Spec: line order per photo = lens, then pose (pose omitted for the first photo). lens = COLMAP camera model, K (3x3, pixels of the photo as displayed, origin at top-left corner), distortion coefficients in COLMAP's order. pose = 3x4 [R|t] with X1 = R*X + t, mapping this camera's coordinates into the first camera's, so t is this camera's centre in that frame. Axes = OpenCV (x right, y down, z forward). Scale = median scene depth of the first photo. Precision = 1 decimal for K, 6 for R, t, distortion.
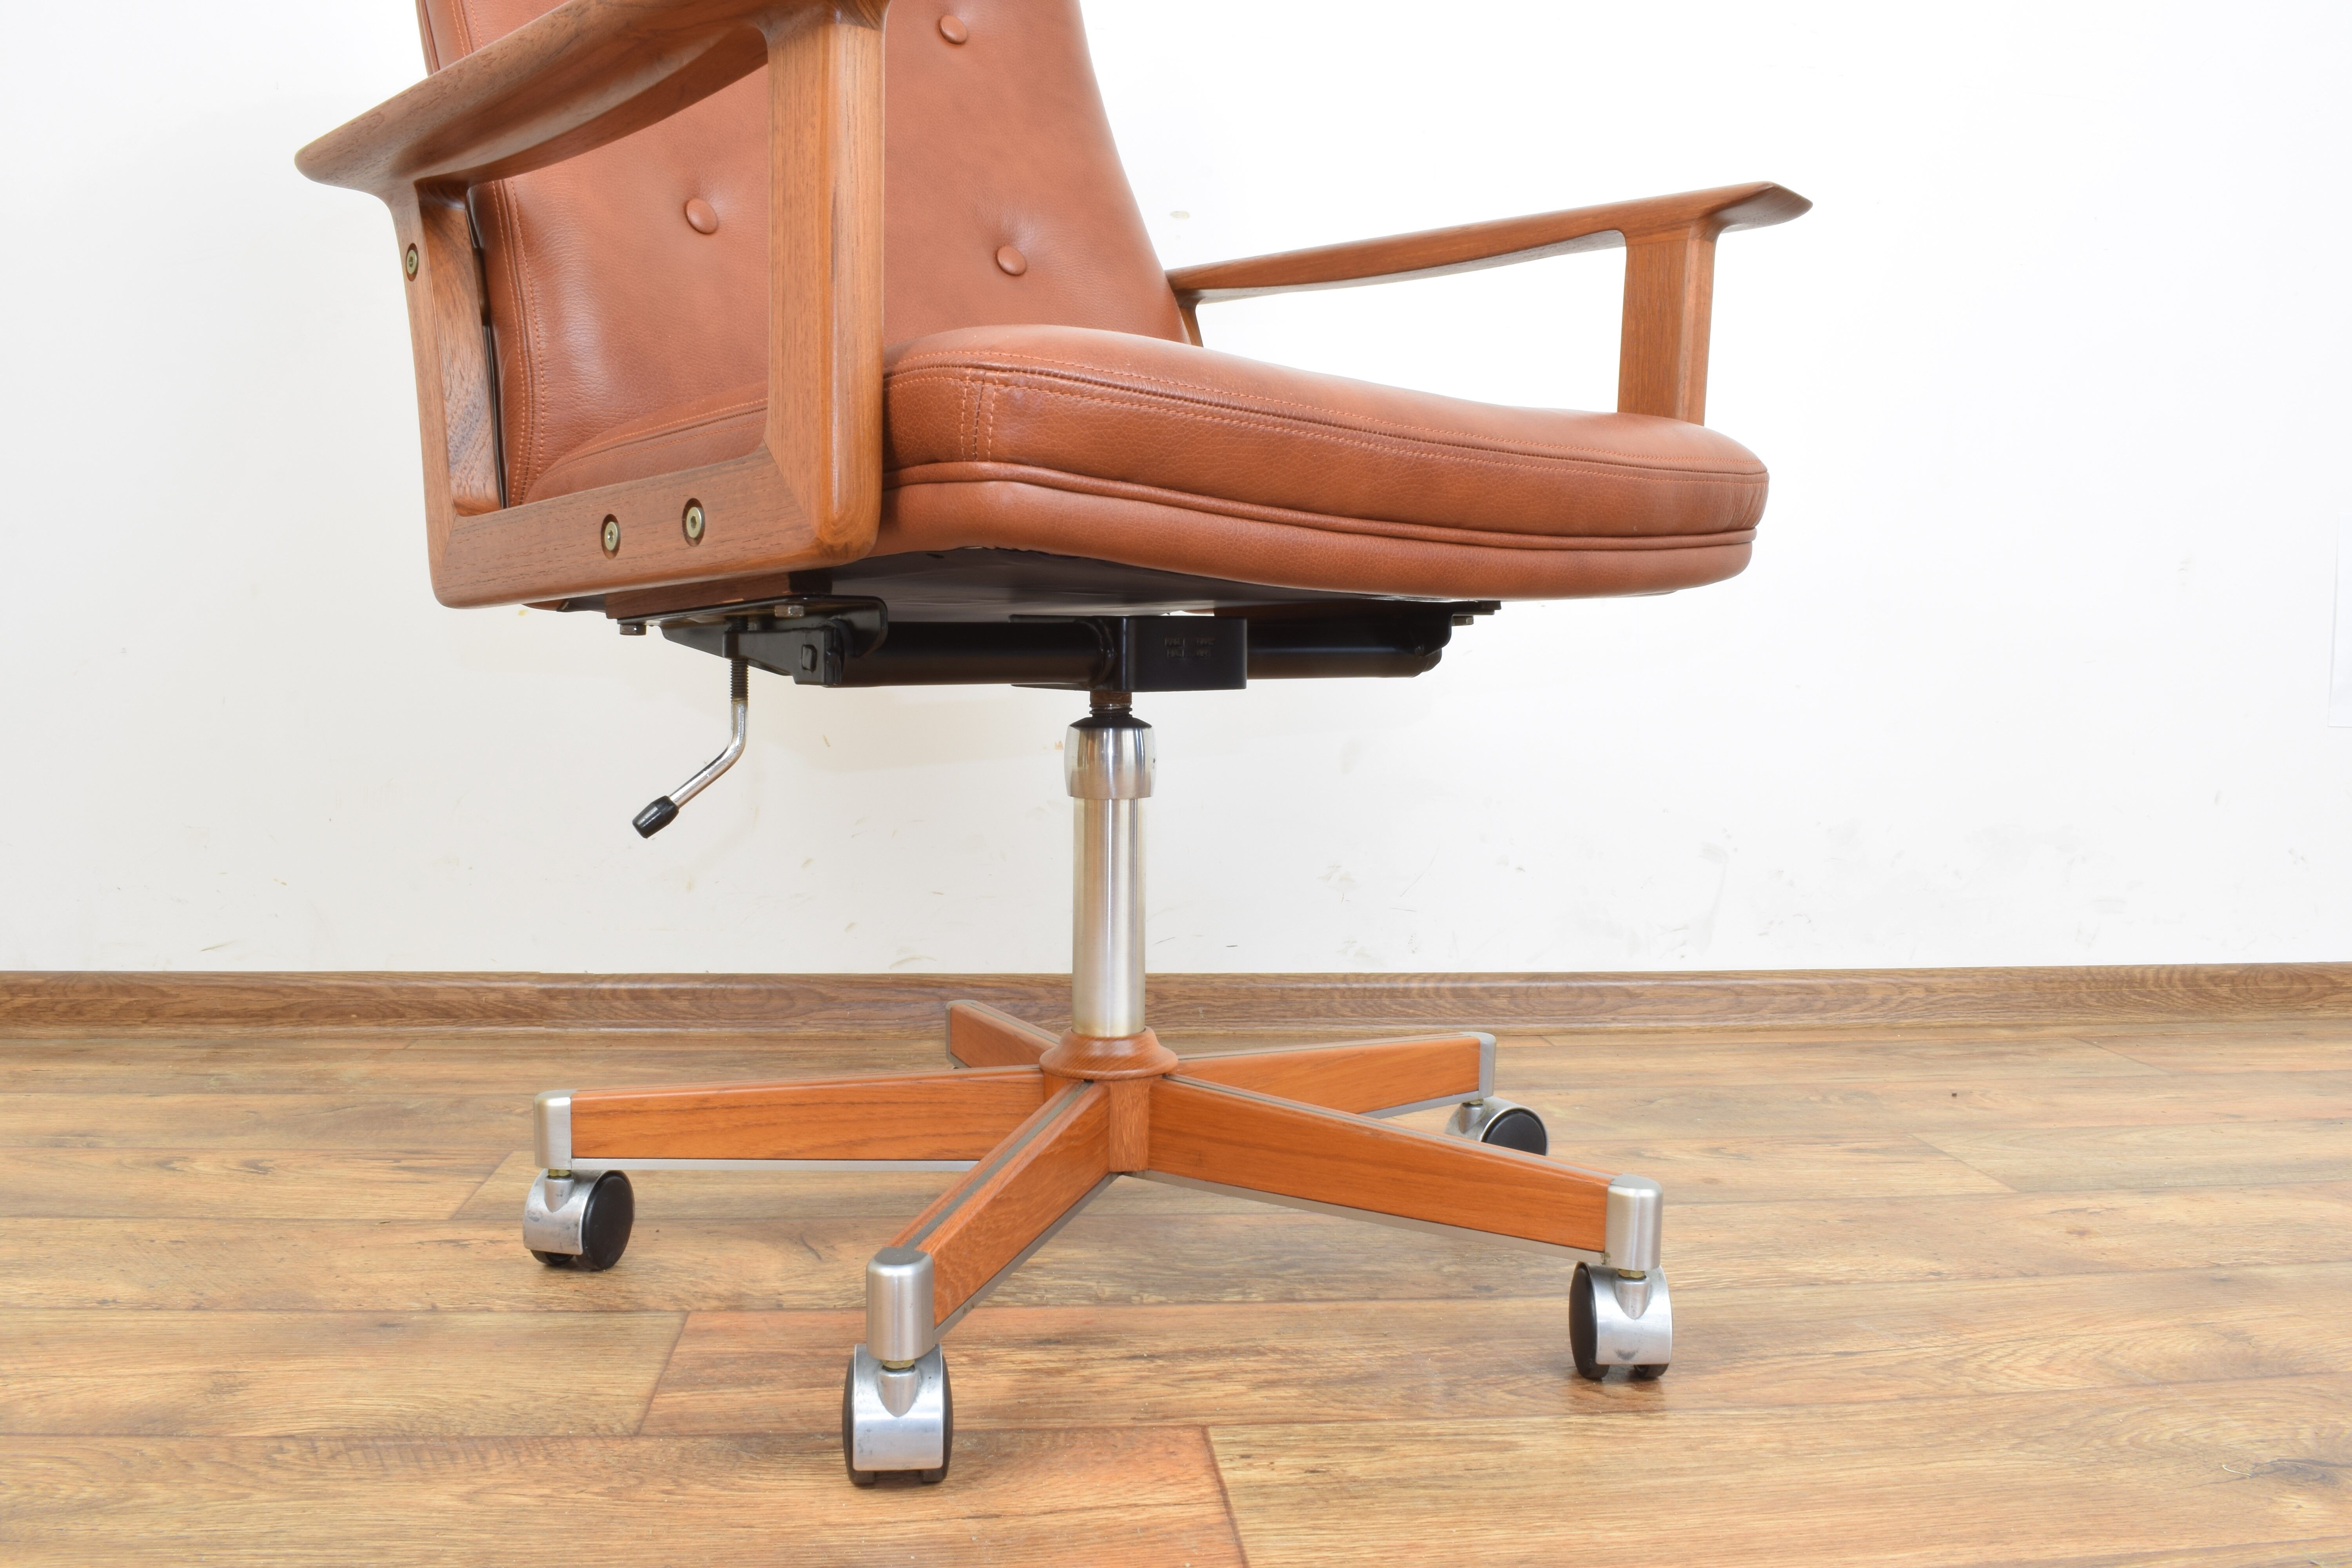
lens RADIAL K [[1960.1, 0, 1172.8], [0, 1960.1, 780.1], [0, 0, 1]] dist [-0.097485, 0.018207]
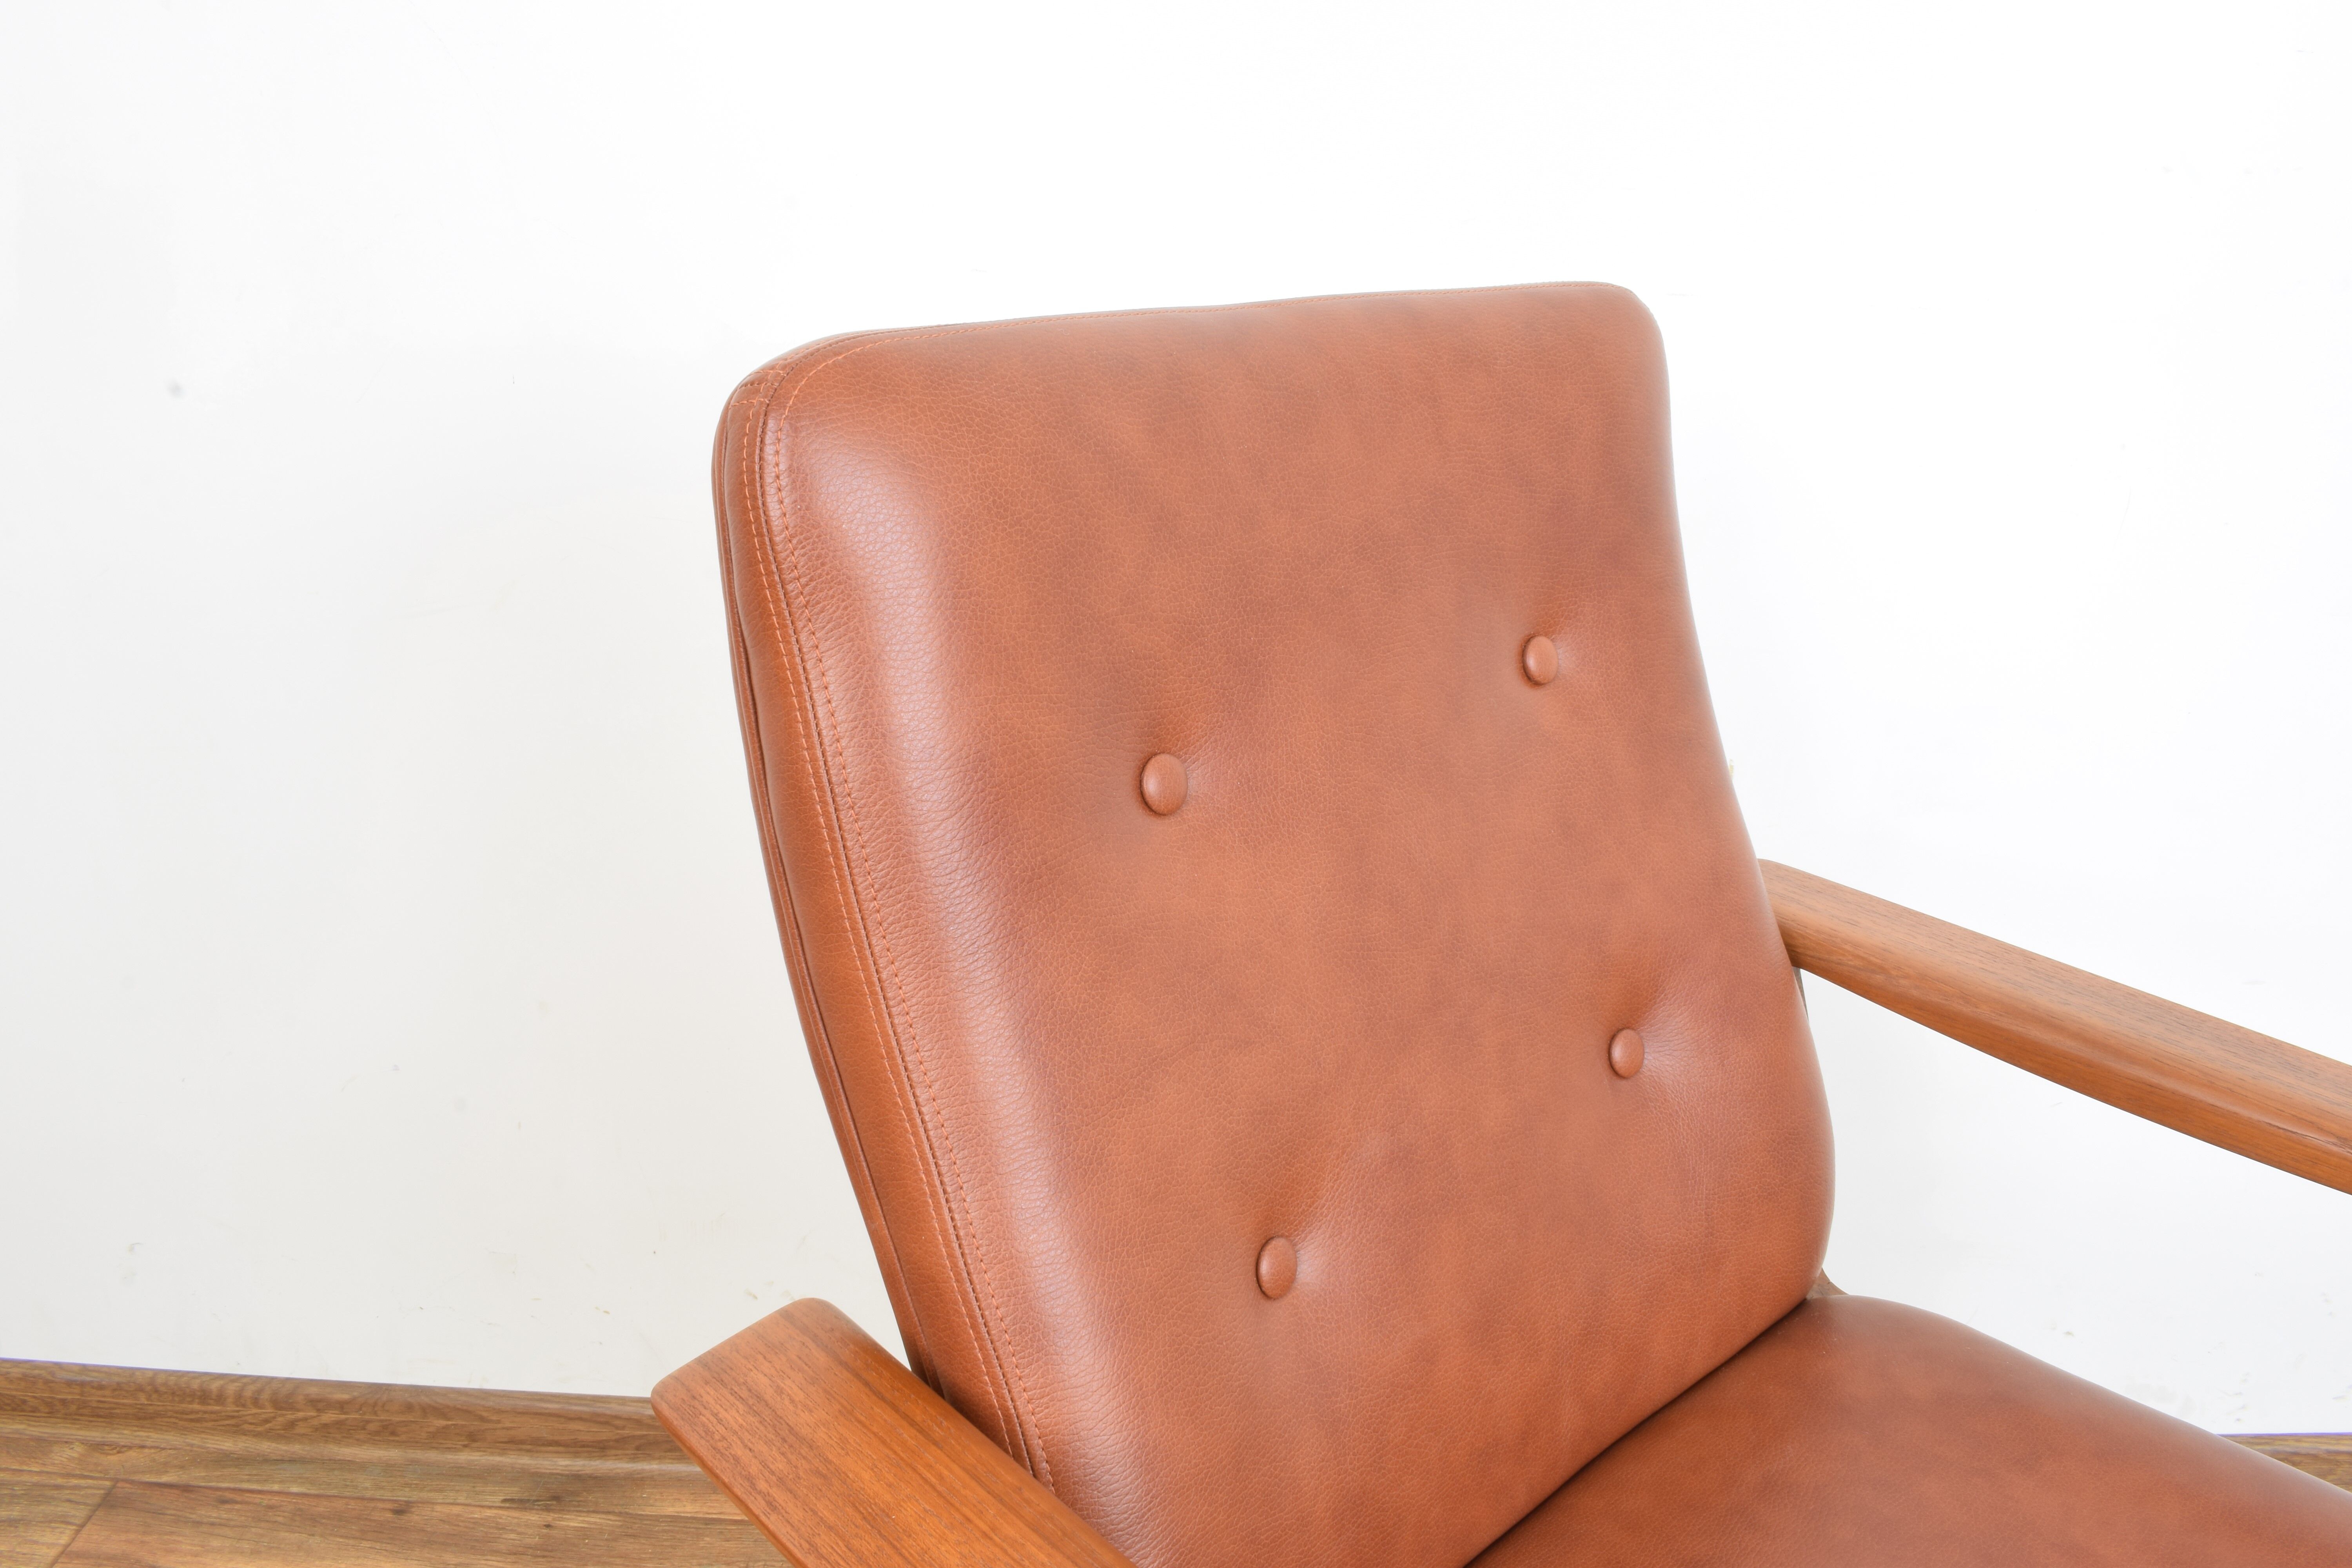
lens RADIAL K [[1819.5, 0, 1173.1], [0, 1819.5, 785.2], [0, 0, 1]] dist [-0.103891, 0.019585]
pose [[0.992481, 0.053753, -0.109968, -0.136887], [-0.021783, 0.961638, 0.273456, -0.397997], [0.120449, -0.269005, 0.955578, 0.332505]]
